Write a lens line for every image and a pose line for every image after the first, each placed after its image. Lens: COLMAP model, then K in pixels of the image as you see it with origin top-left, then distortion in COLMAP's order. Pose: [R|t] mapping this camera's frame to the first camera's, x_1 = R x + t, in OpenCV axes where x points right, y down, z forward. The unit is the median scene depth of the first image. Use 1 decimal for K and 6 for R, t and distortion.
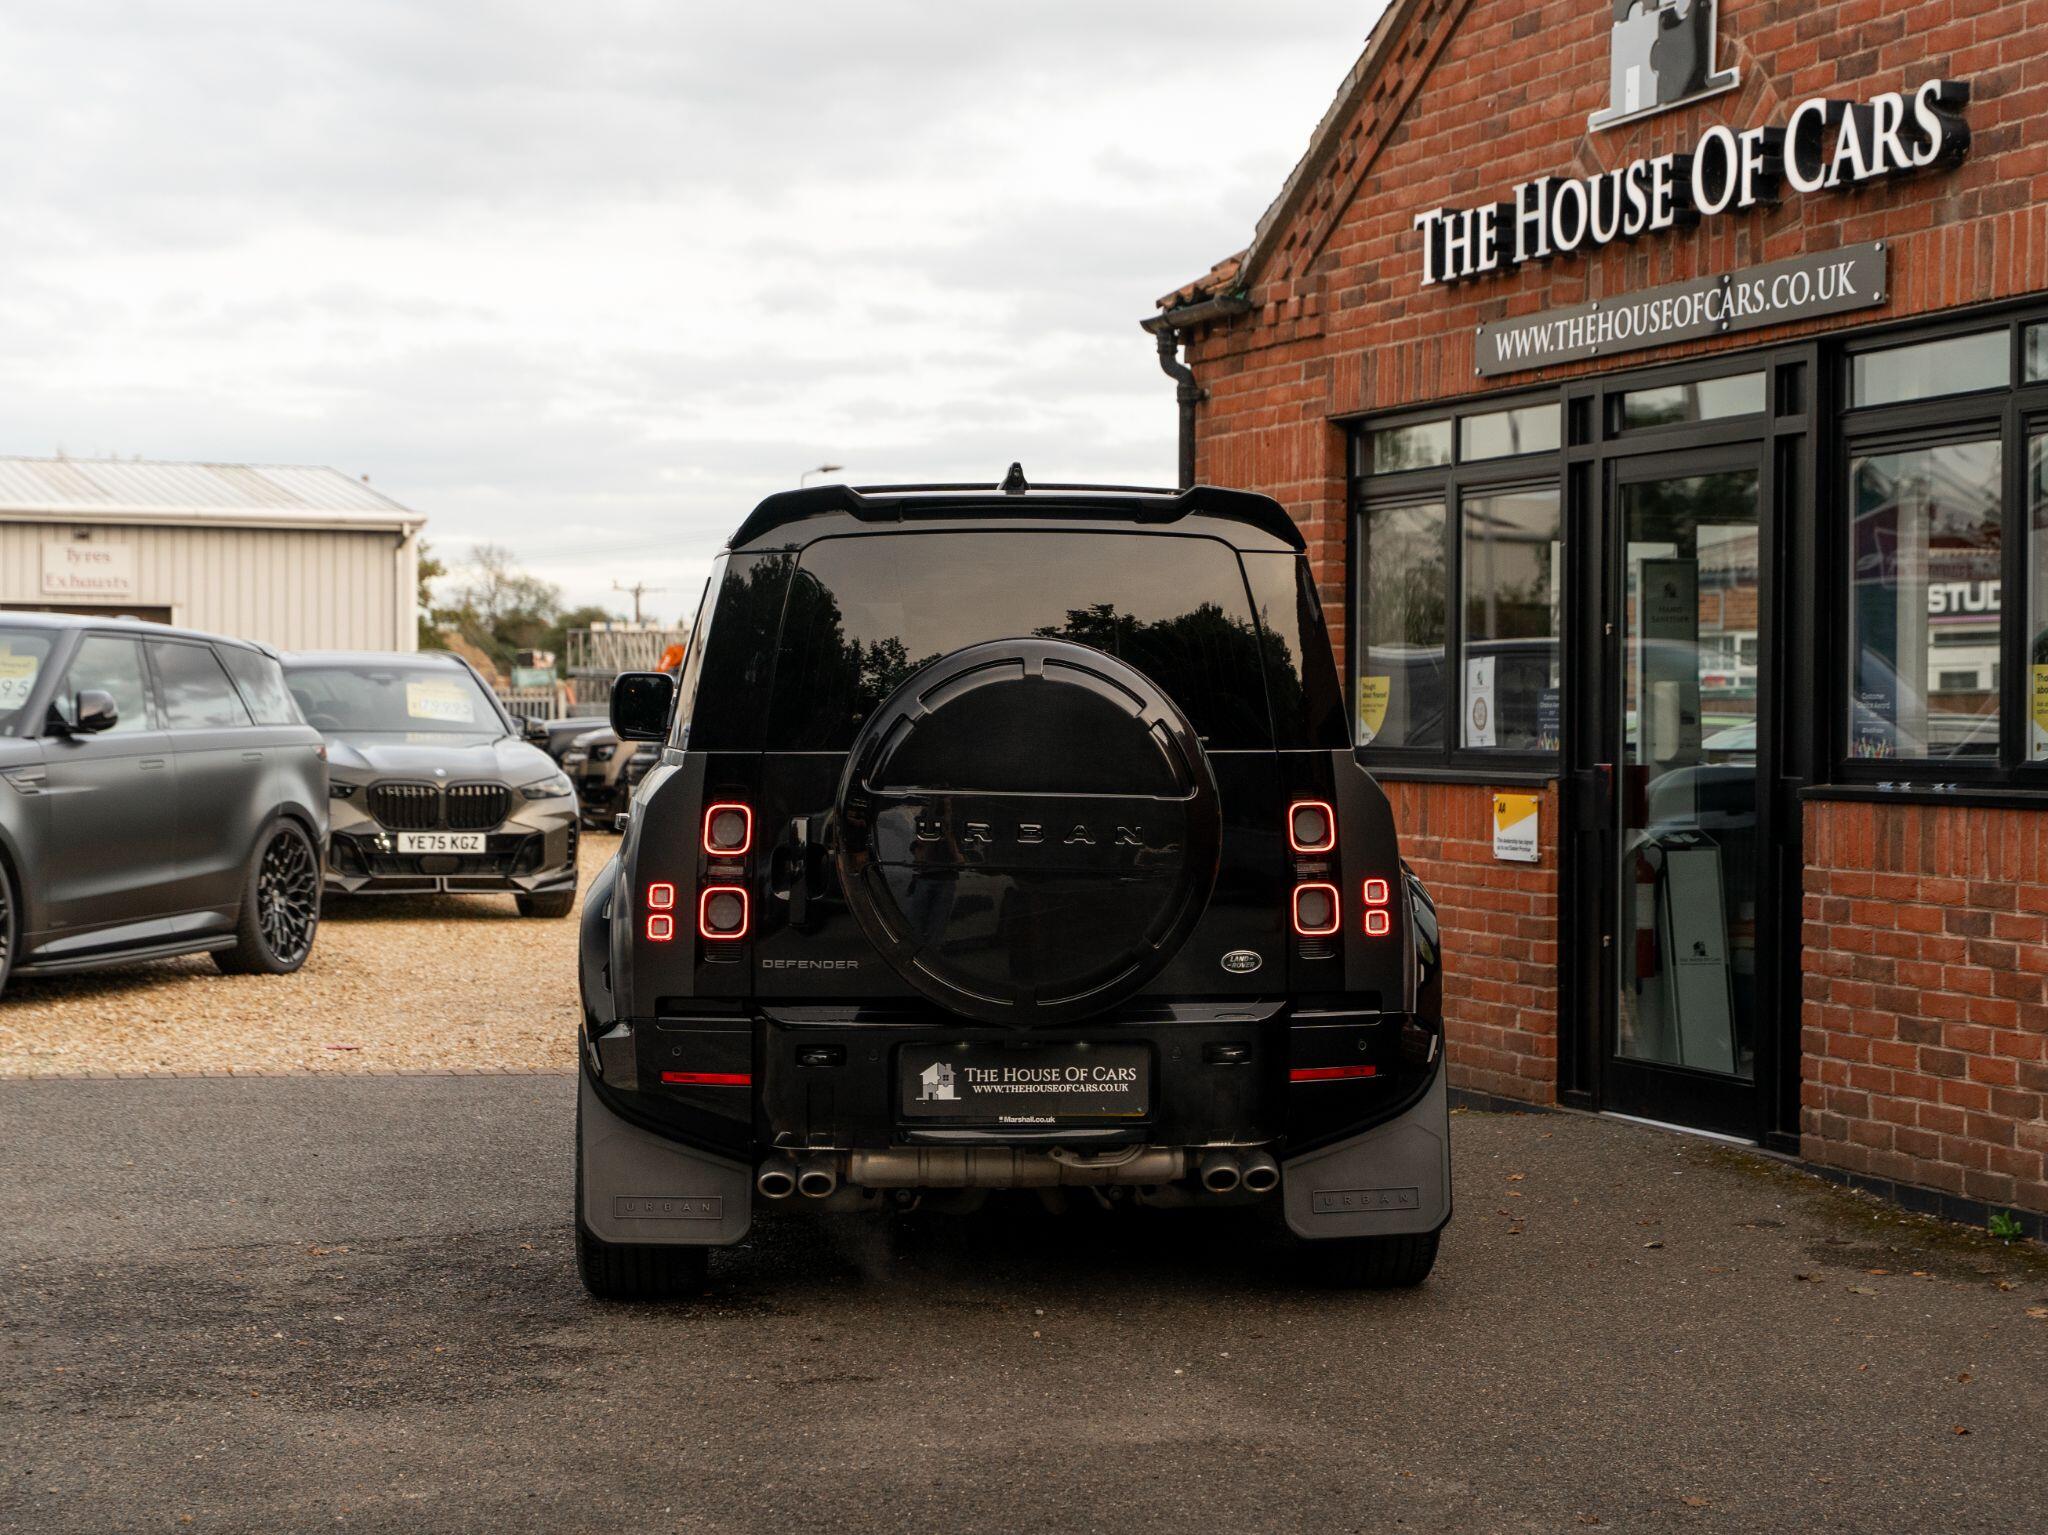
lens RADIAL K [[3589.7, 0, 1033.9], [0, 3589.7, 806.3], [0, 0, 1]] dist [-0.001030, 0.000000]
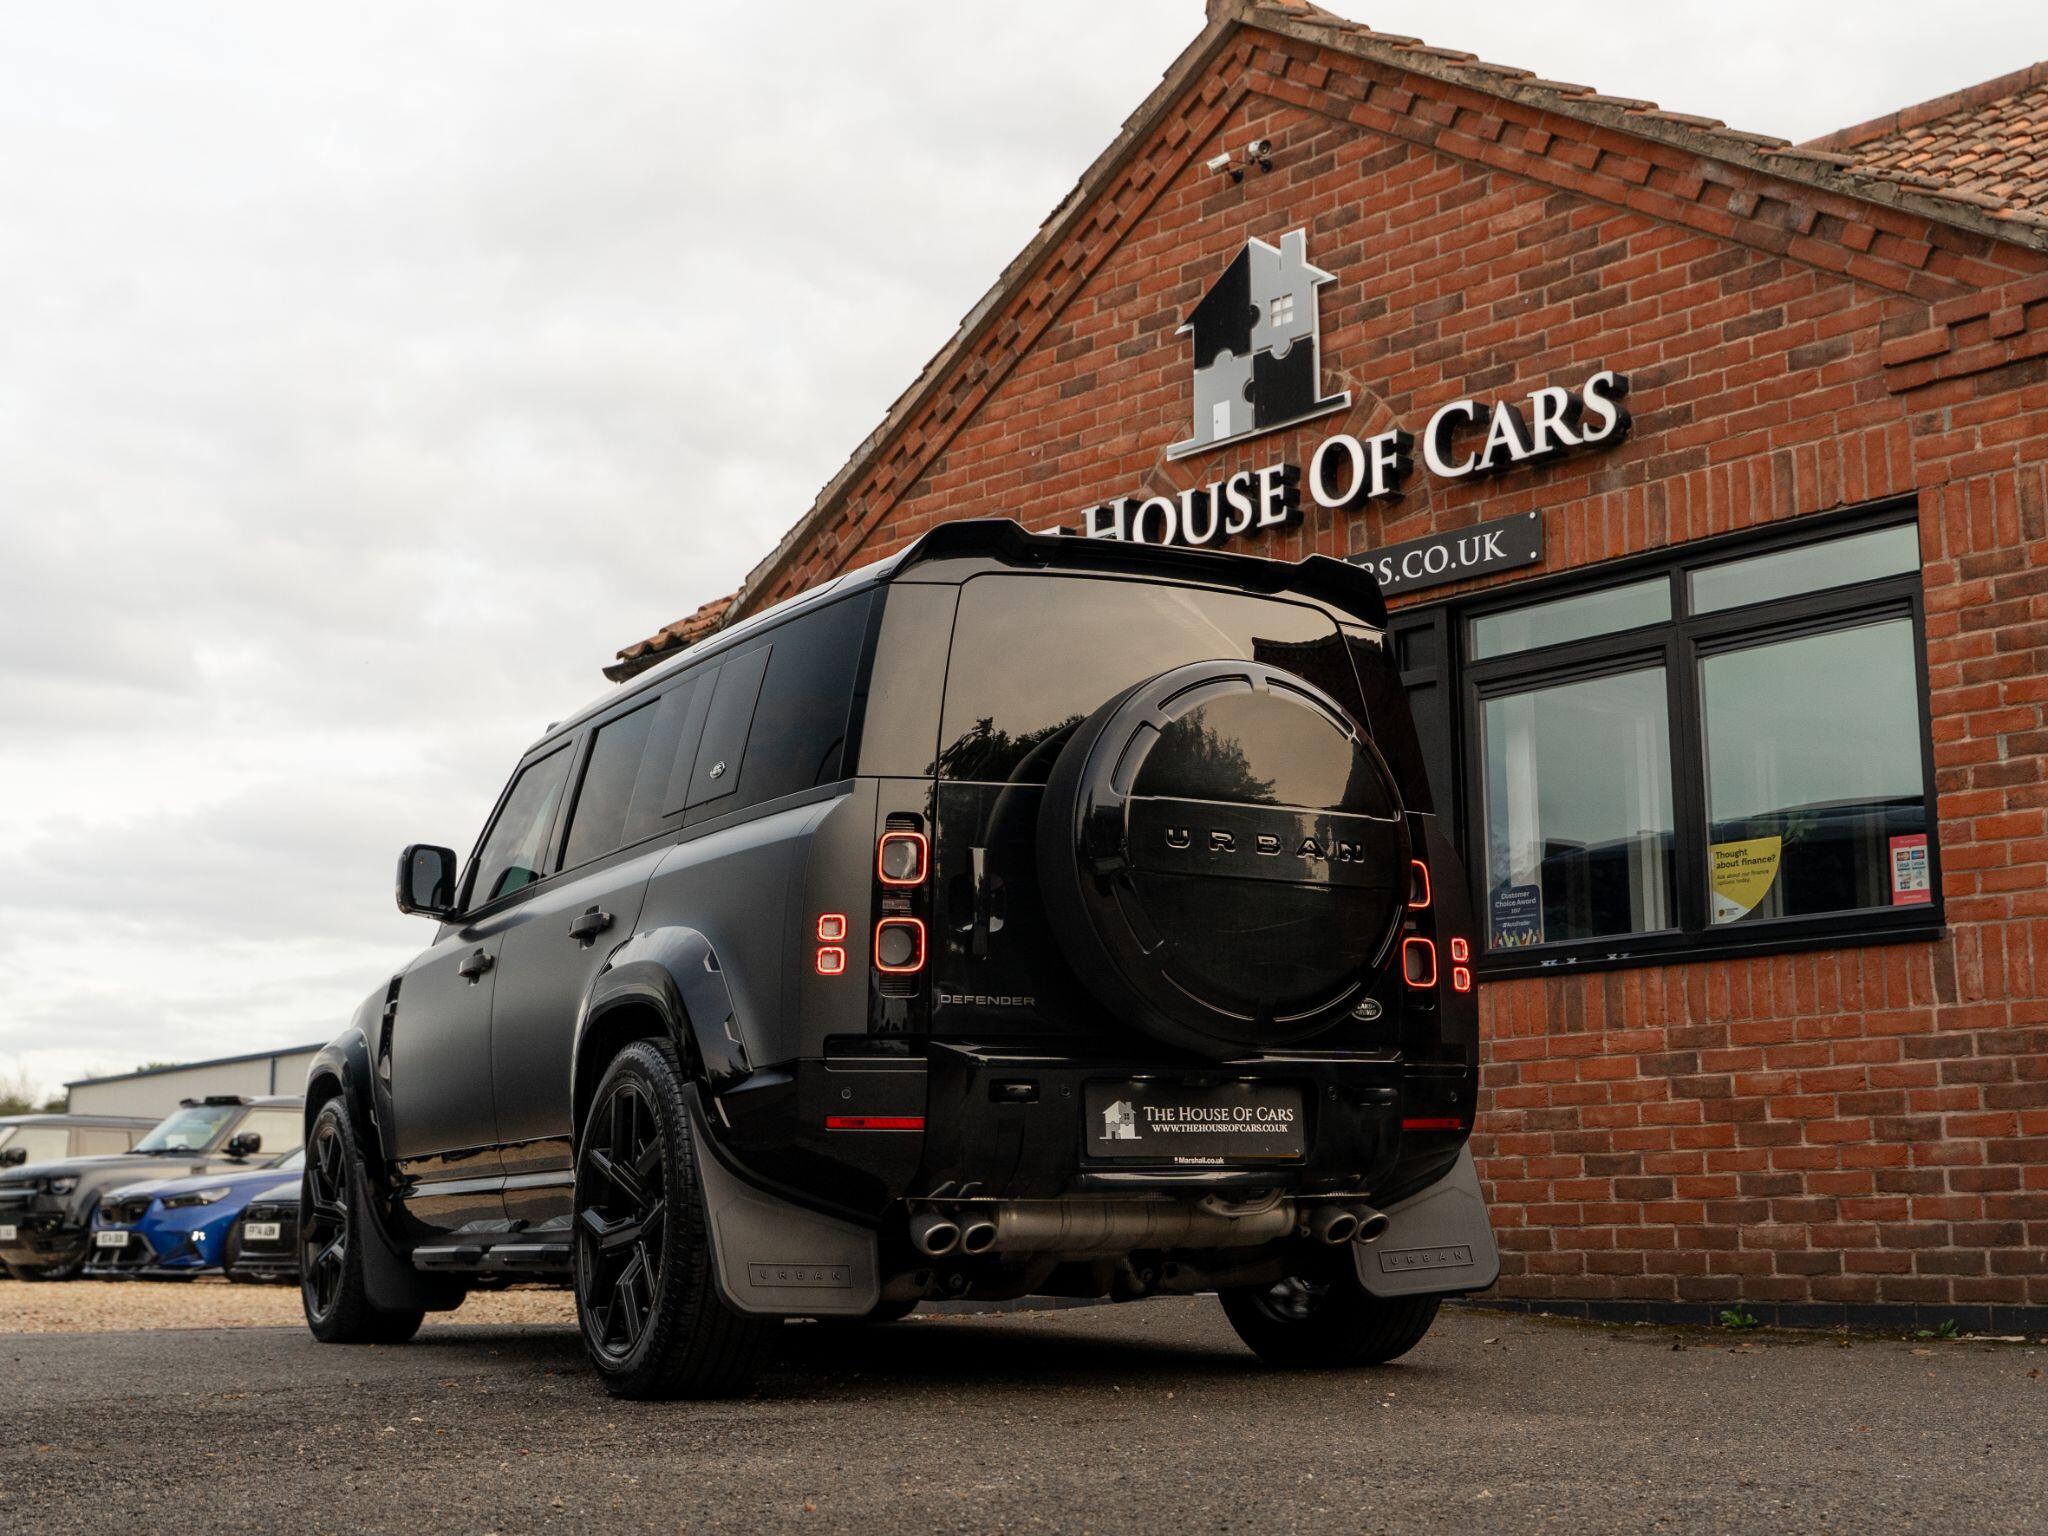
lens RADIAL K [[2665.2, 0, 1025.9], [0, 2665.2, 841.3], [0, 0, 1]] dist [-0.001839, 0.000000]
pose [[0.916870, 0.043767, 0.396779, -0.261533], [0.025571, 0.985490, -0.167795, 0.094449], [-0.398365, 0.163992, 0.902448, 0.266022]]
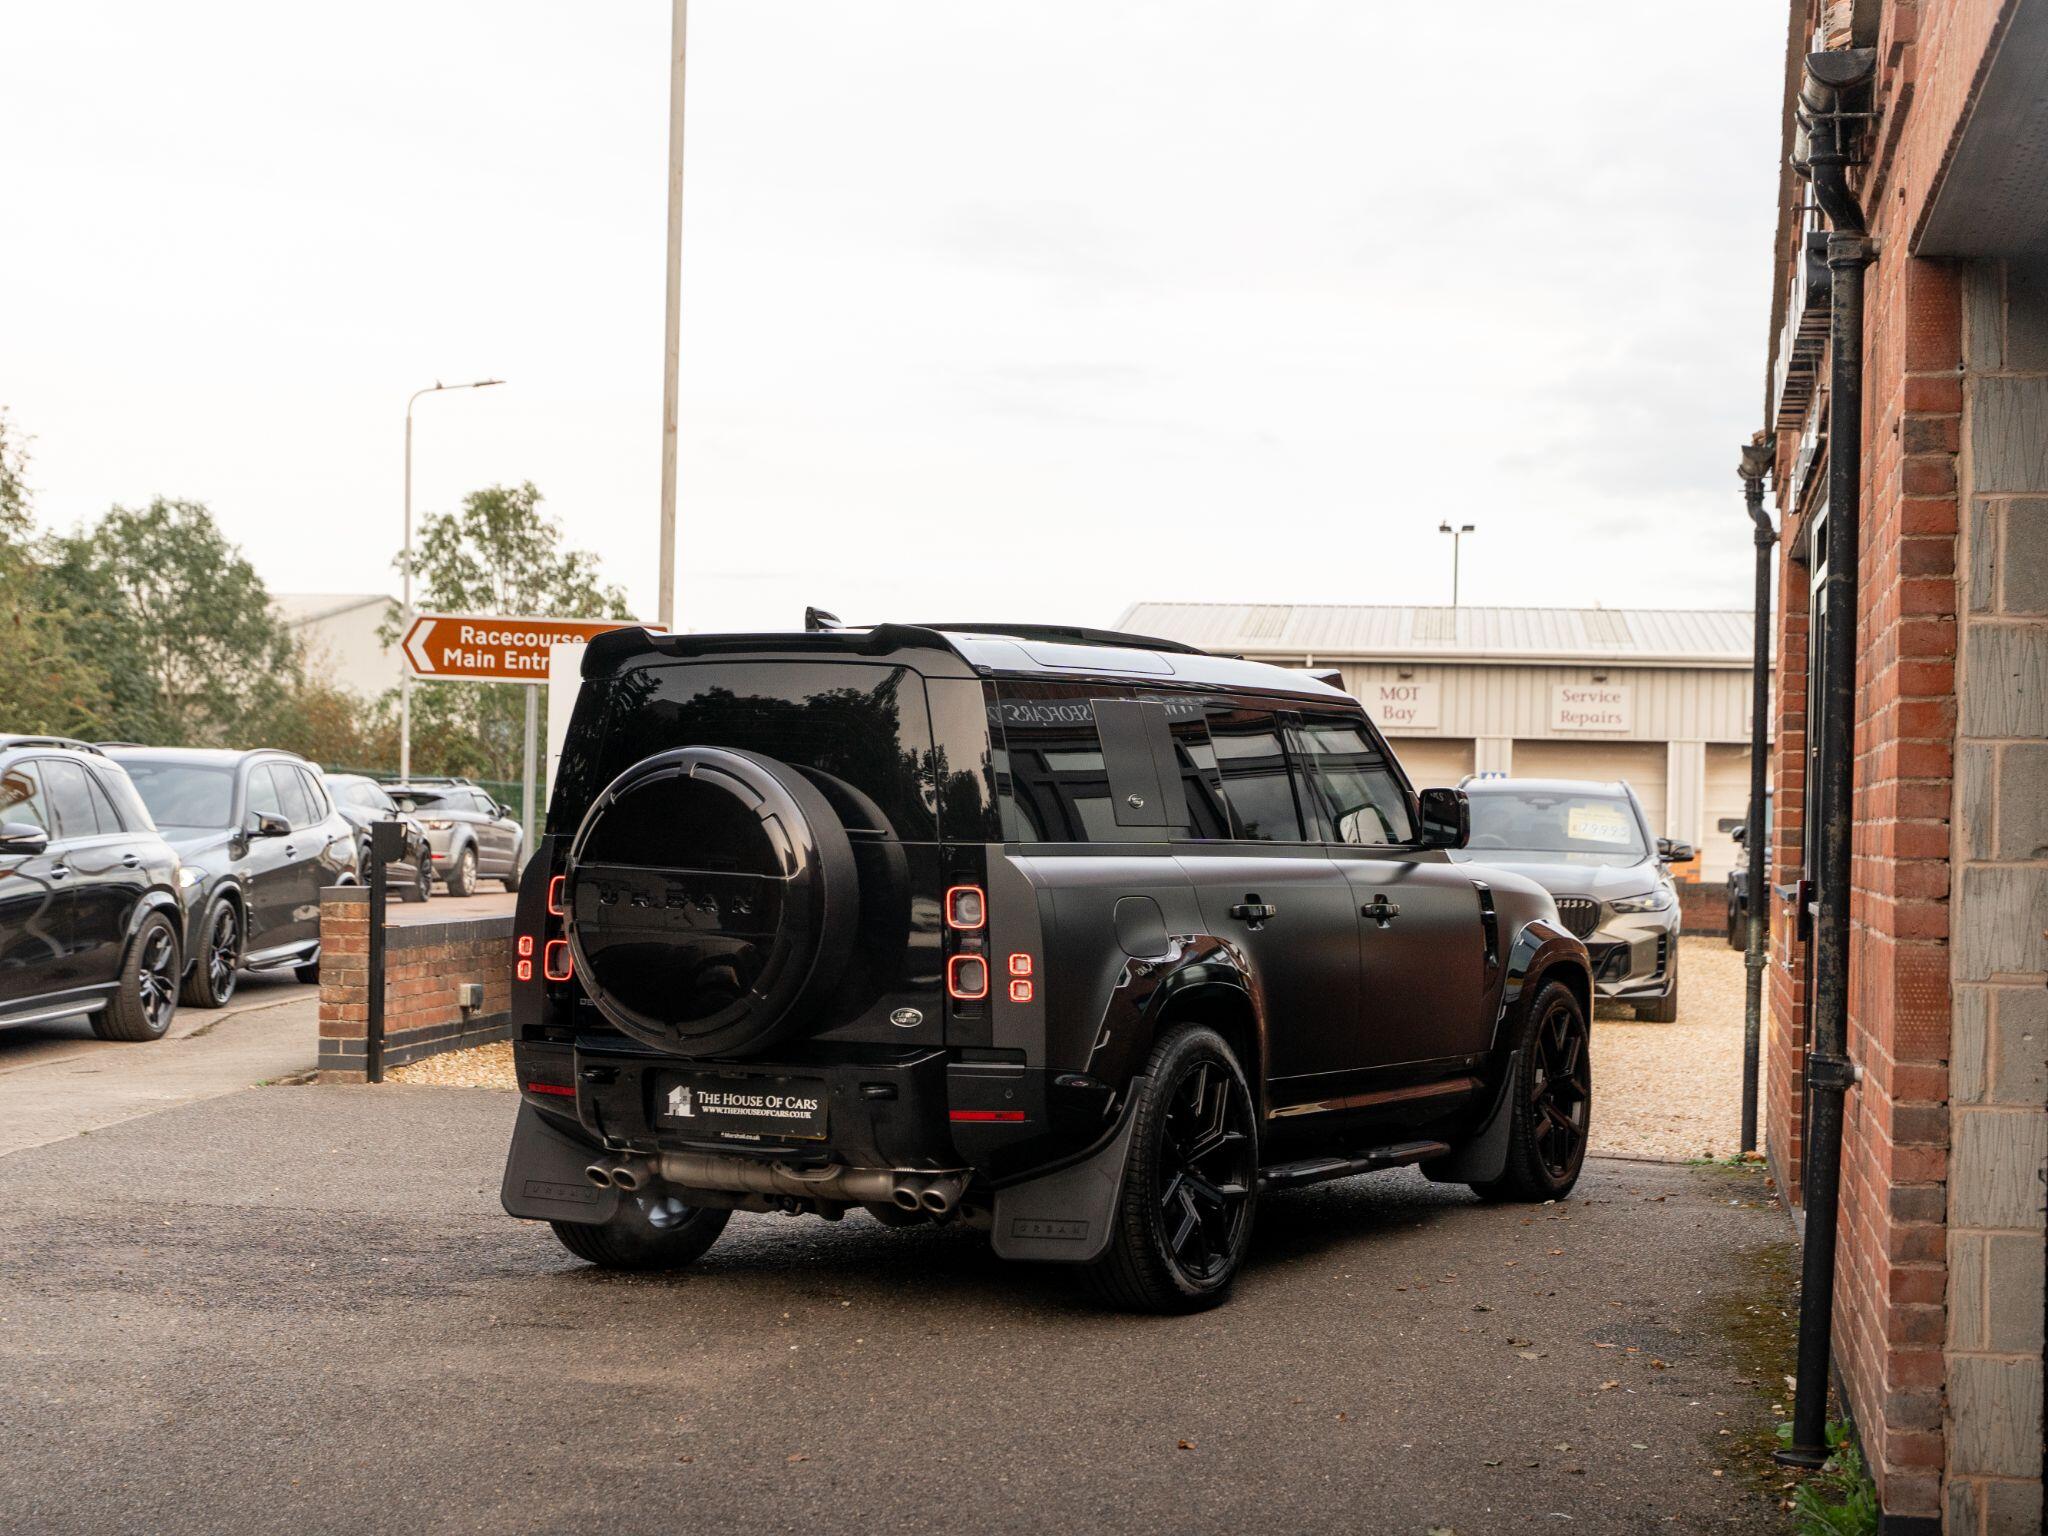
lens RADIAL K [[3336.8, 0, 1015.2], [0, 3336.8, 667.2], [0, 0, 1]] dist [0.028120, 0.000000]
pose [[0.855455, -0.007102, -0.517828, 0.521790], [-0.034025, 0.996975, -0.069883, 0.002496], [0.516758, 0.077401, 0.852626, 0.041905]]
